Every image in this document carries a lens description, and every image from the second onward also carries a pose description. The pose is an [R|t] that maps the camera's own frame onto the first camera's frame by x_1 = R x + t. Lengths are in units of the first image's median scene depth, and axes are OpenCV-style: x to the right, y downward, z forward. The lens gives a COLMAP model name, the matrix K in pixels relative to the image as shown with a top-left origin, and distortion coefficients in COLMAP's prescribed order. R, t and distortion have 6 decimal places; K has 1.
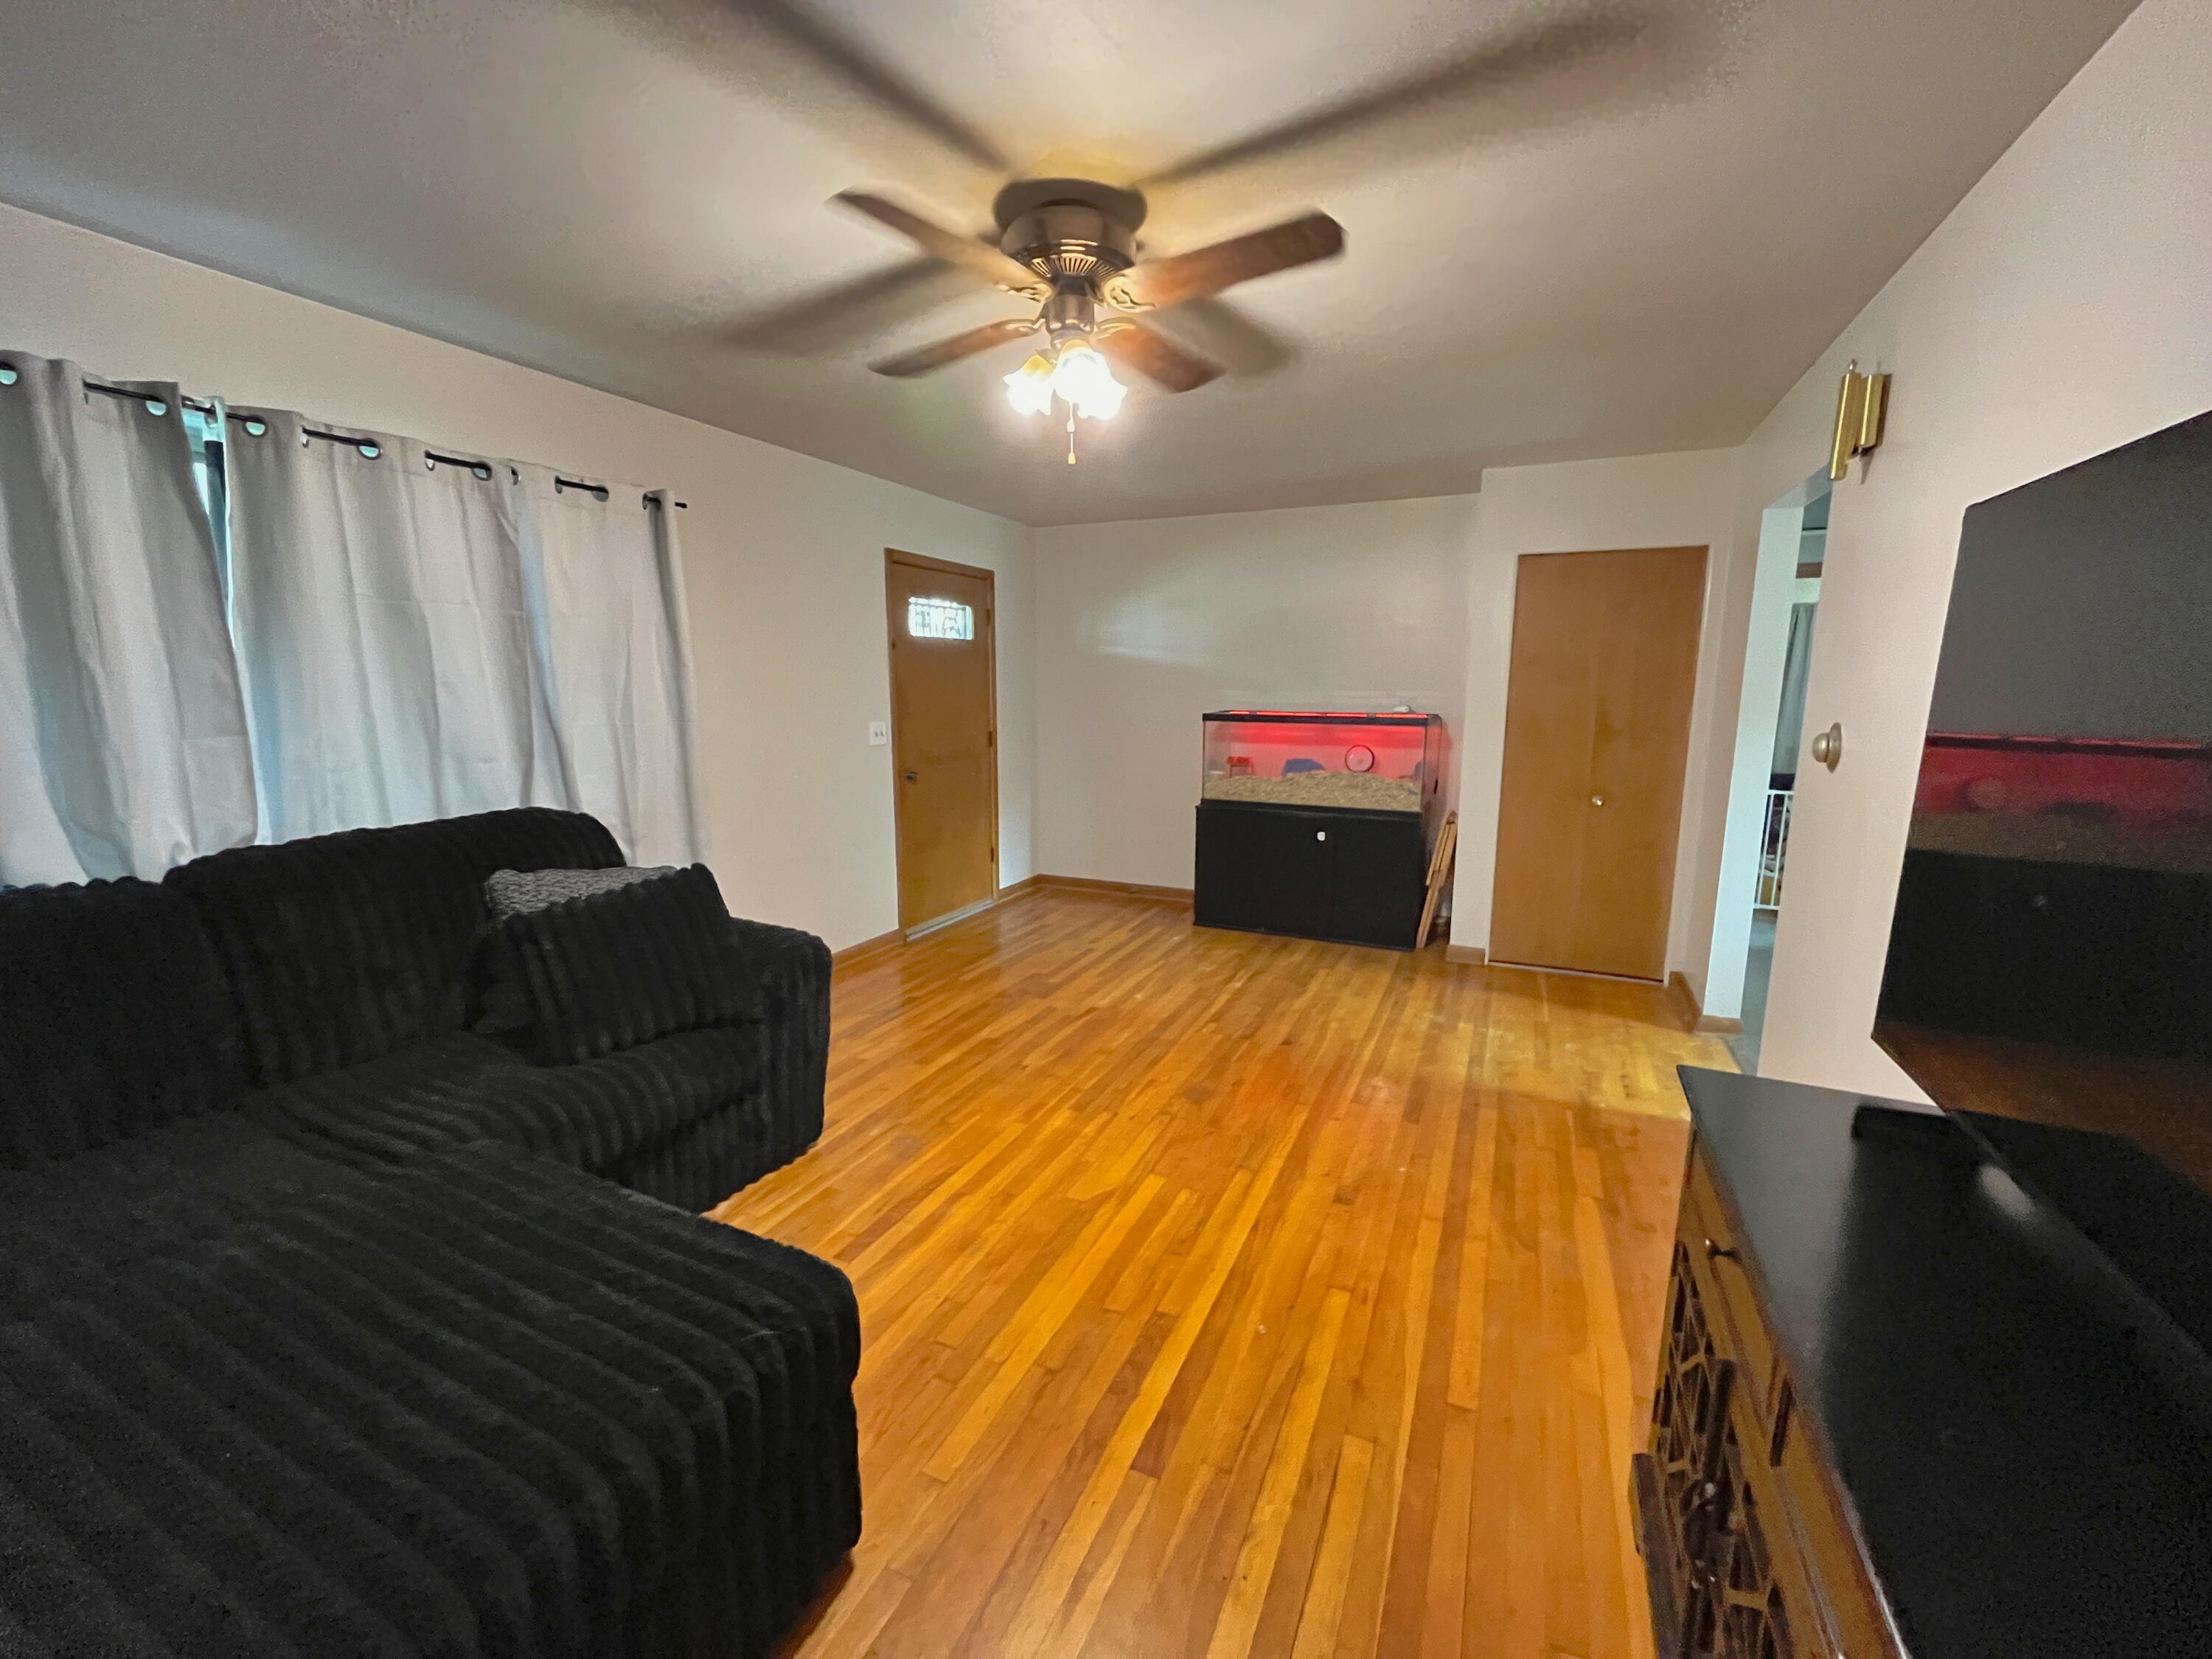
lens RADIAL K [[903.6, 0, 1103.6], [0, 903.6, 834.5], [0, 0, 1]] dist [-0.001544, 0.000316]
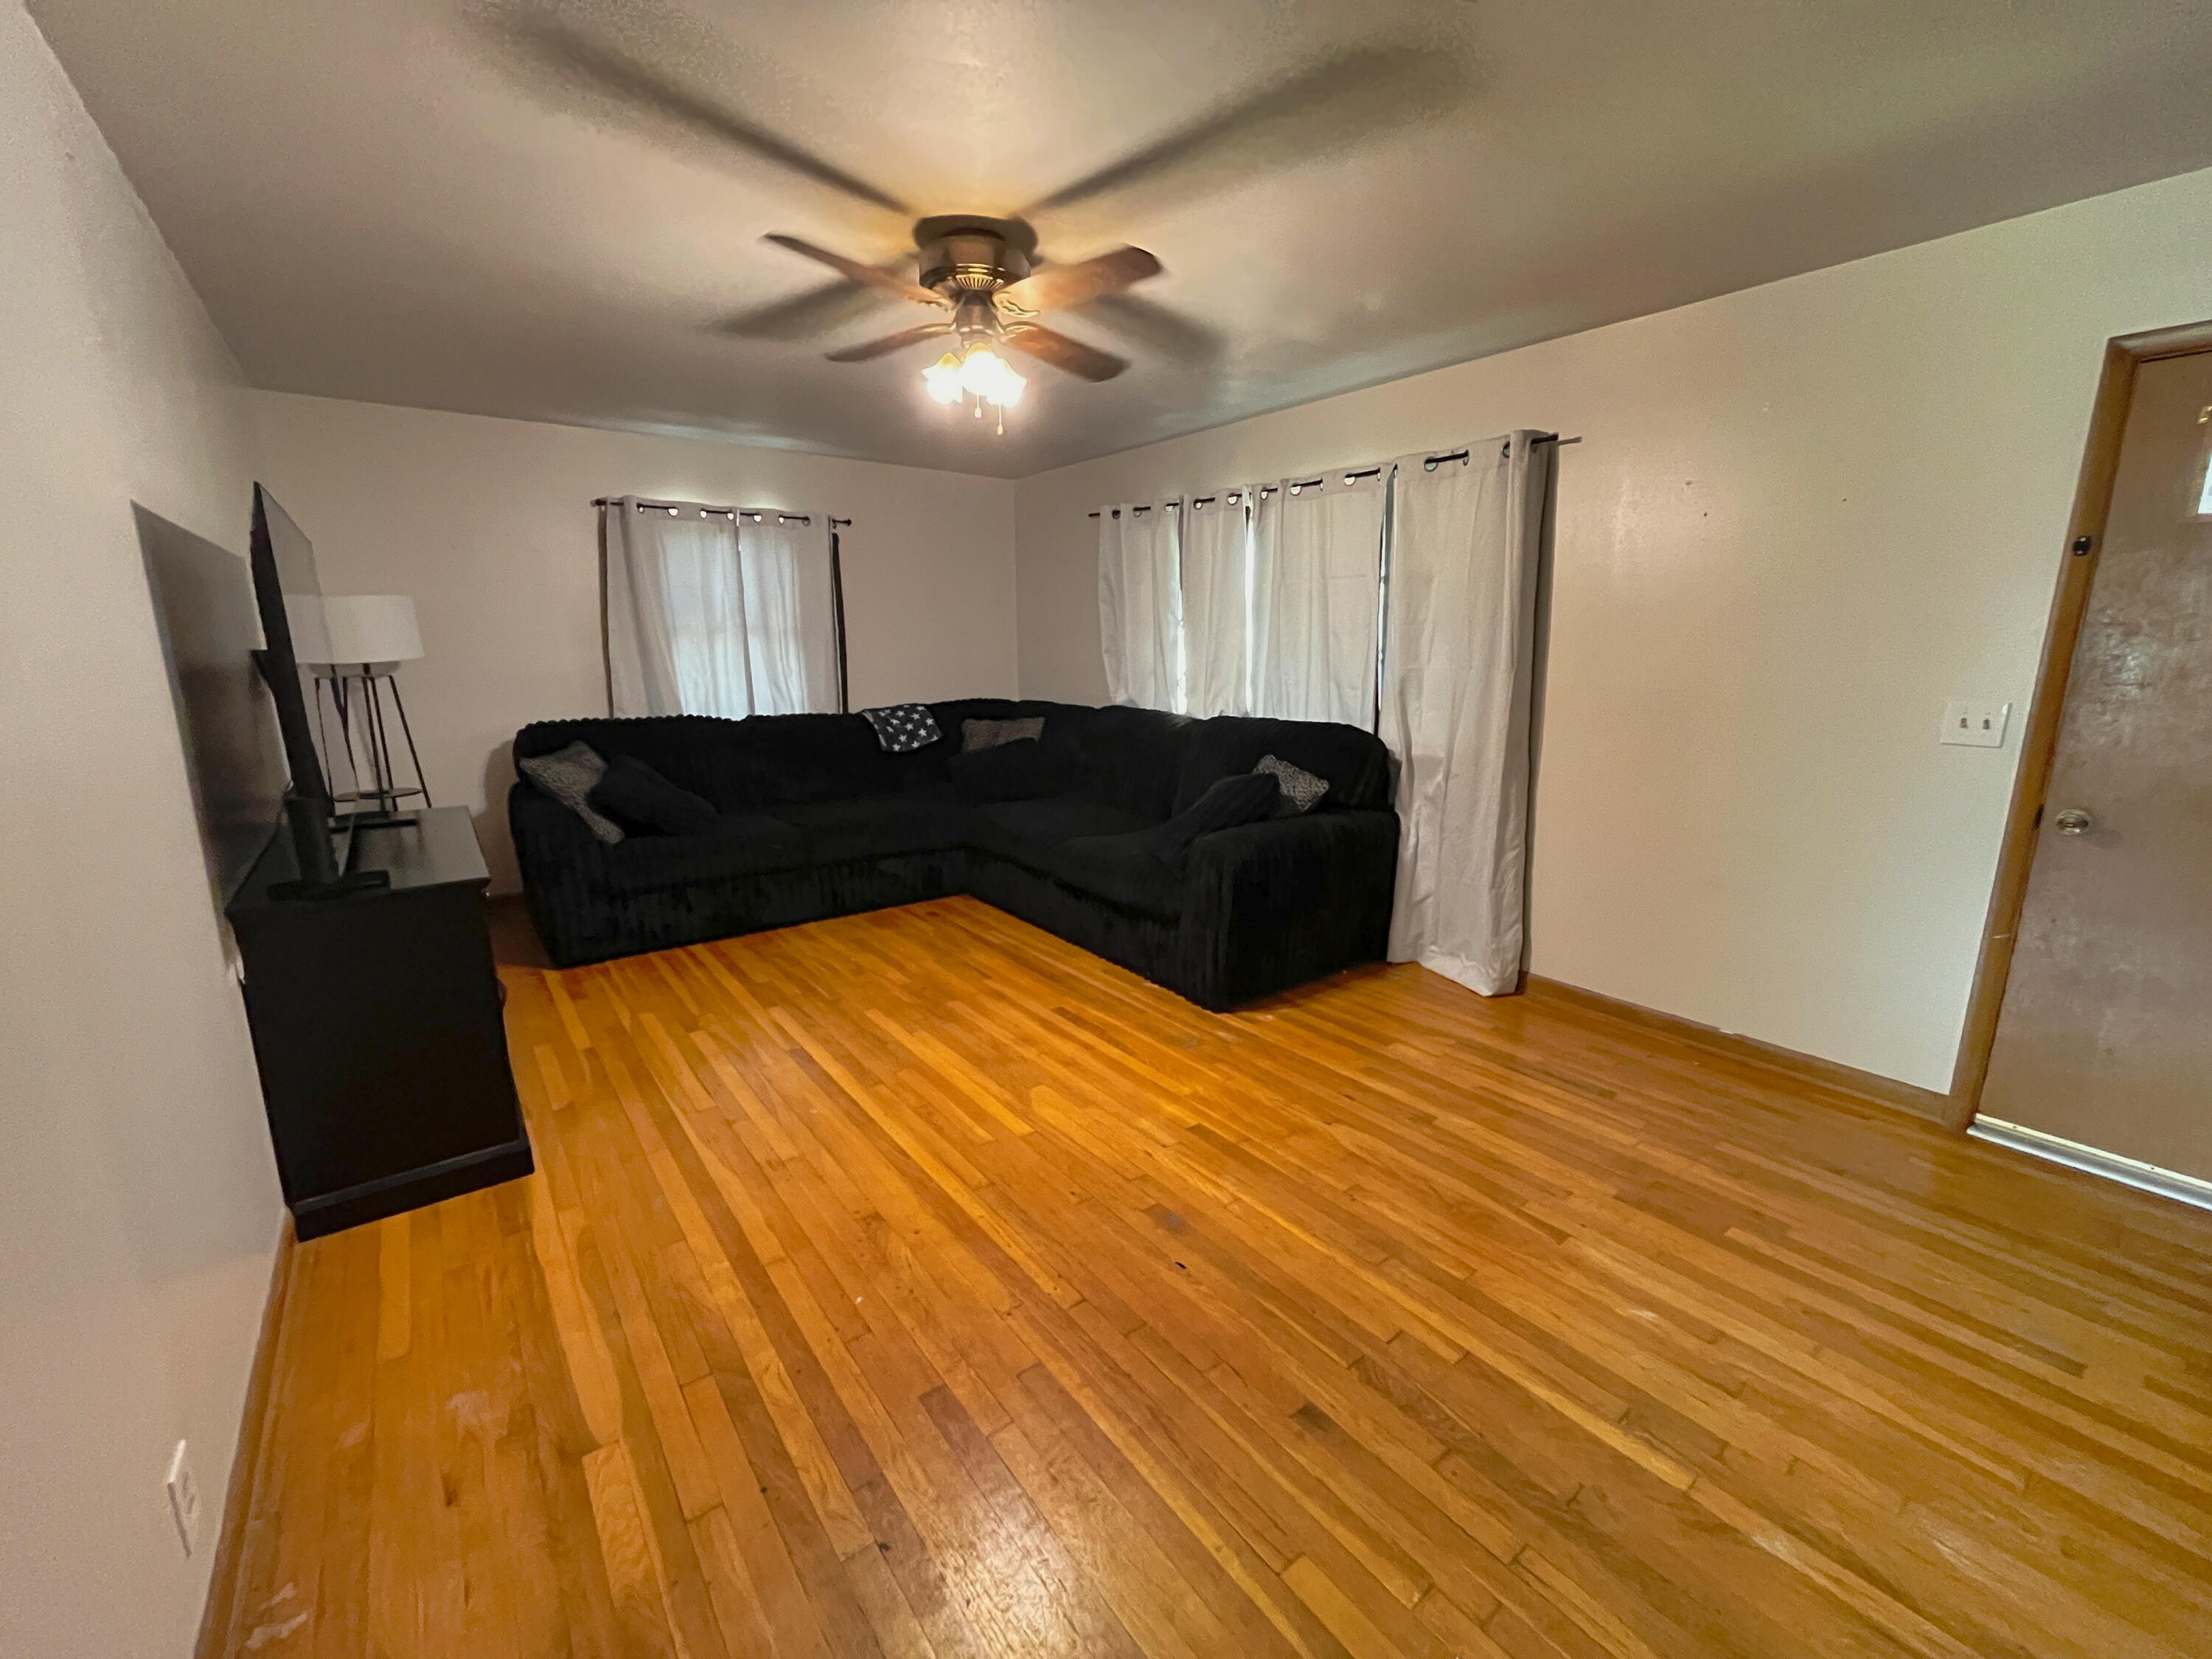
lens RADIAL K [[893.9, 0, 1106.3], [0, 893.9, 843.6], [0, 0, 1]] dist [-0.001128, 0.000004]
pose [[-0.465662, 0.189396, -0.864458, 0.667494], [-0.149758, 0.945877, 0.287905, -0.176344], [0.872199, 0.263526, -0.412095, 1.163178]]
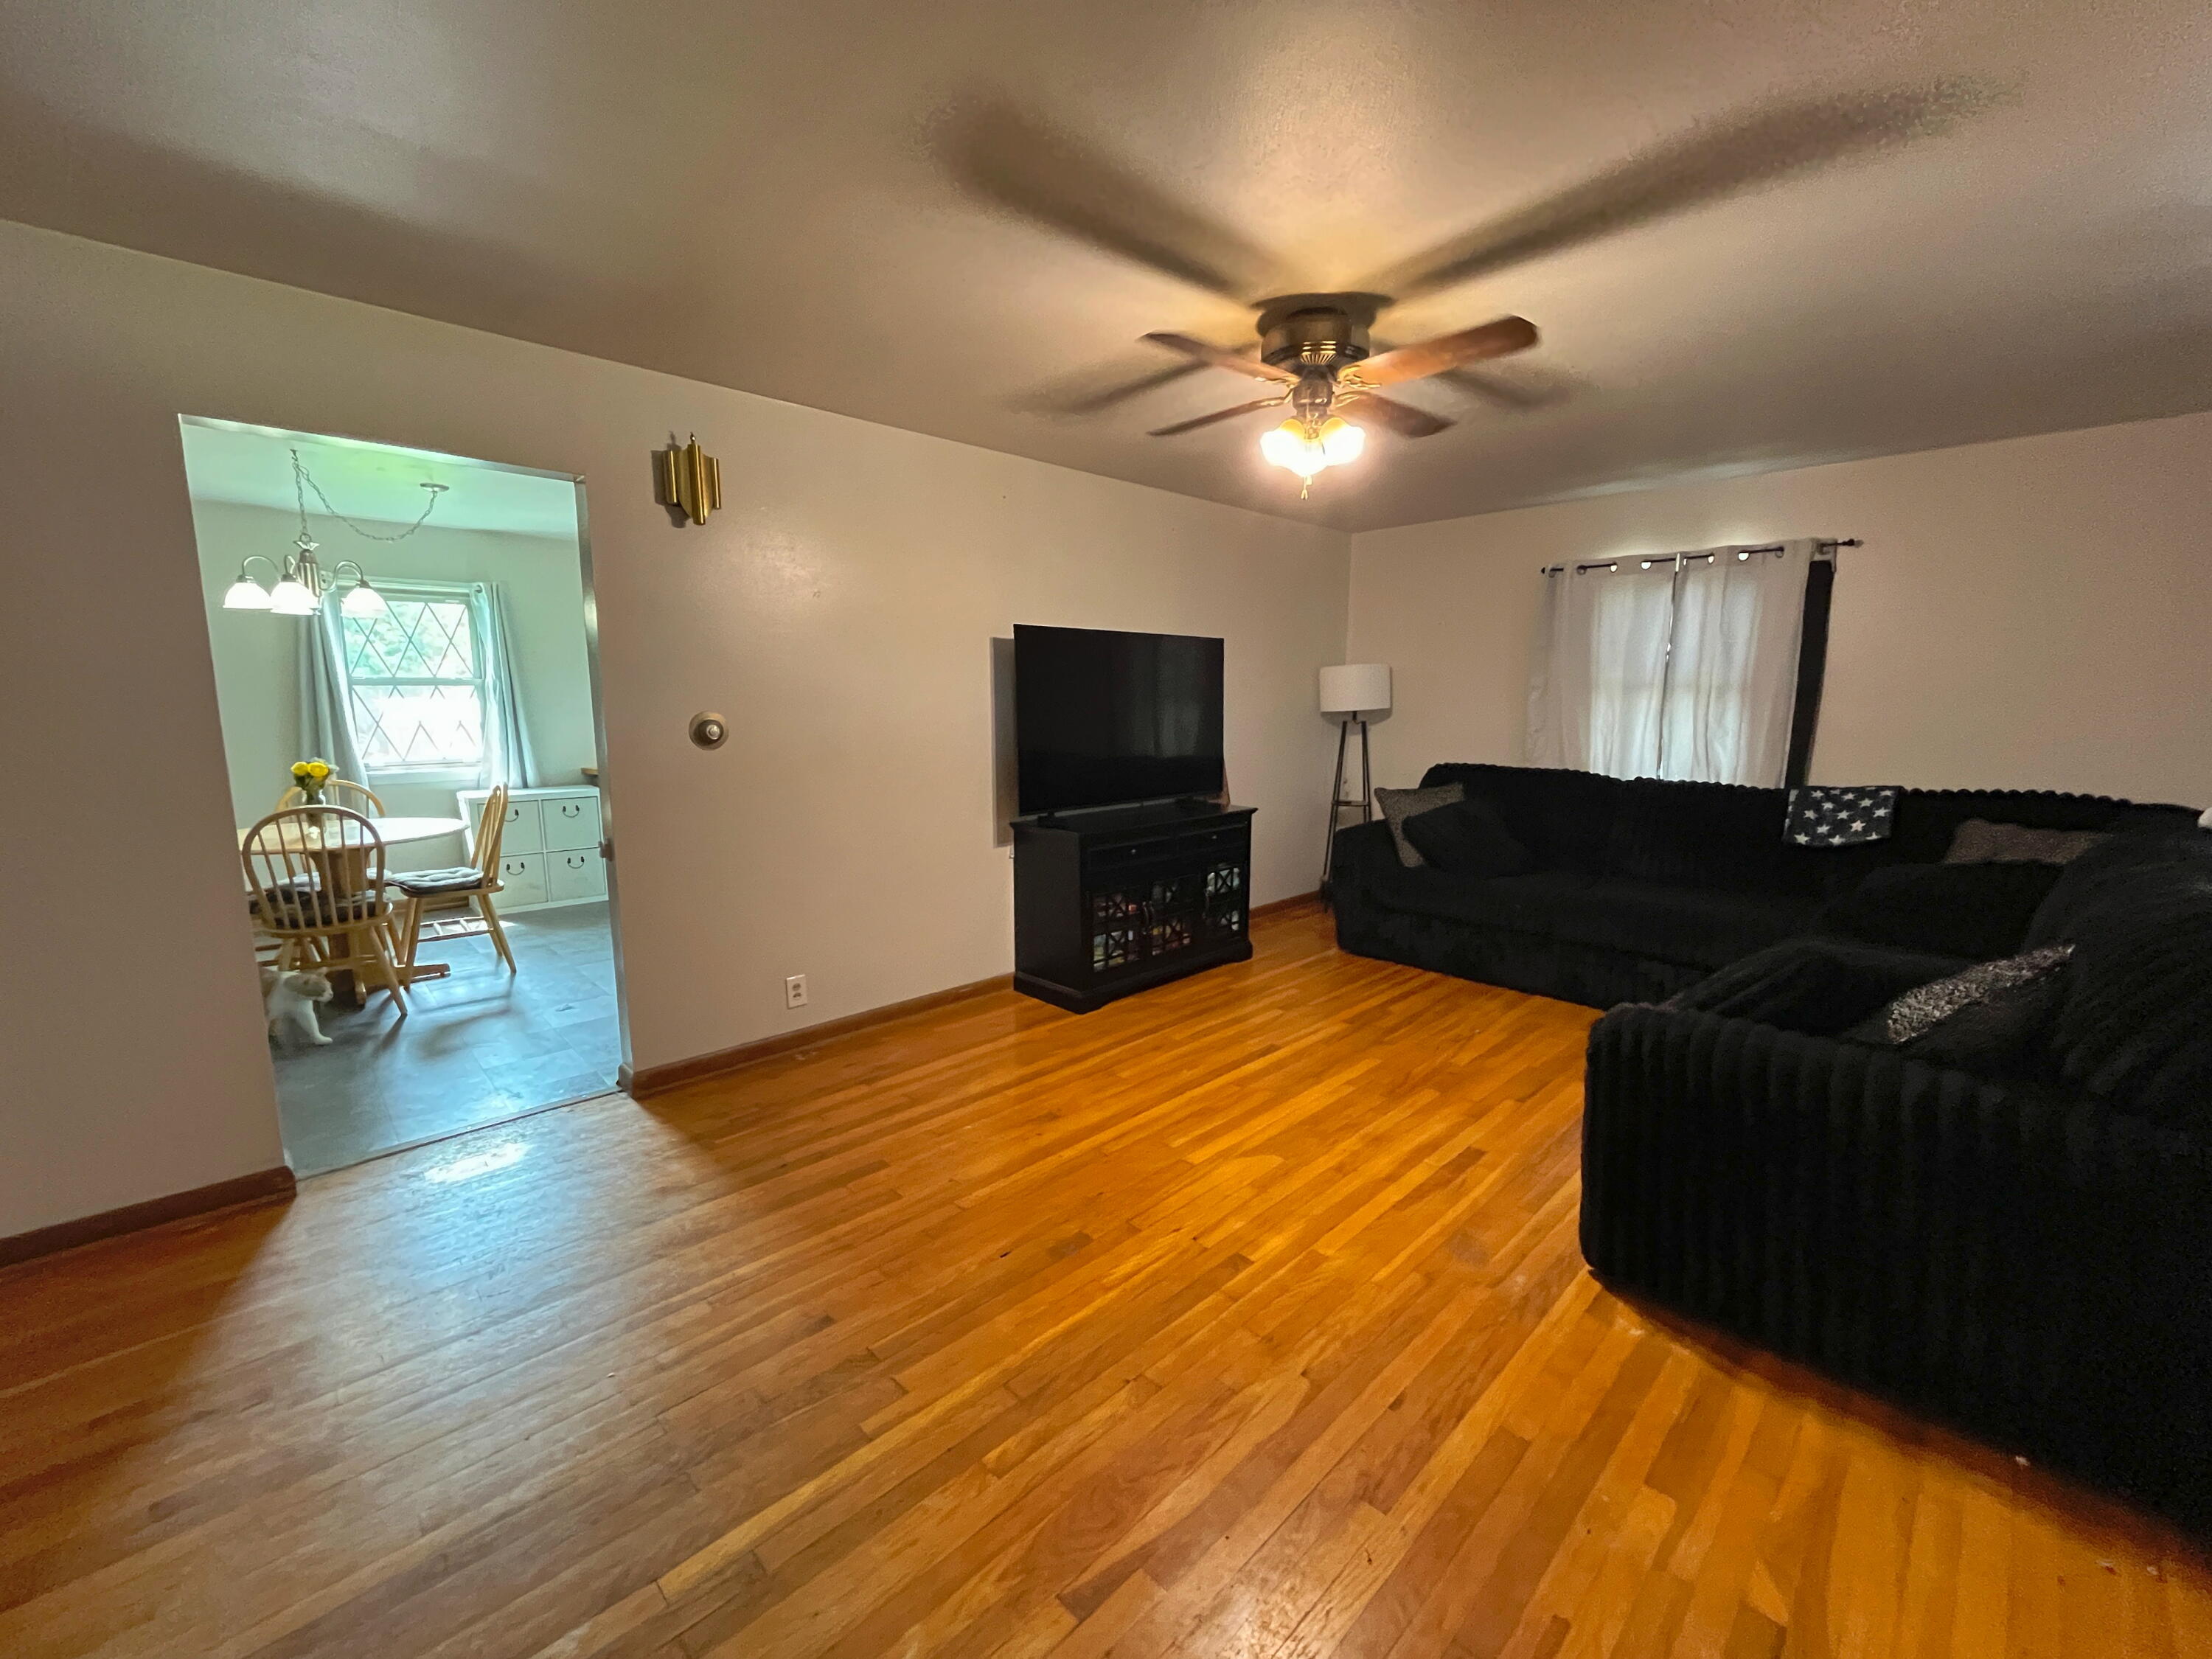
lens RADIAL K [[903.6, 0, 1103.6], [0, 903.6, 834.5], [0, 0, 1]] dist [-0.001544, 0.000316]
pose [[-0.934550, -0.059524, 0.350817, -0.156226], [0.054060, 0.950713, 0.305323, -0.246656], [-0.351701, 0.304305, -0.885271, 1.530086]]
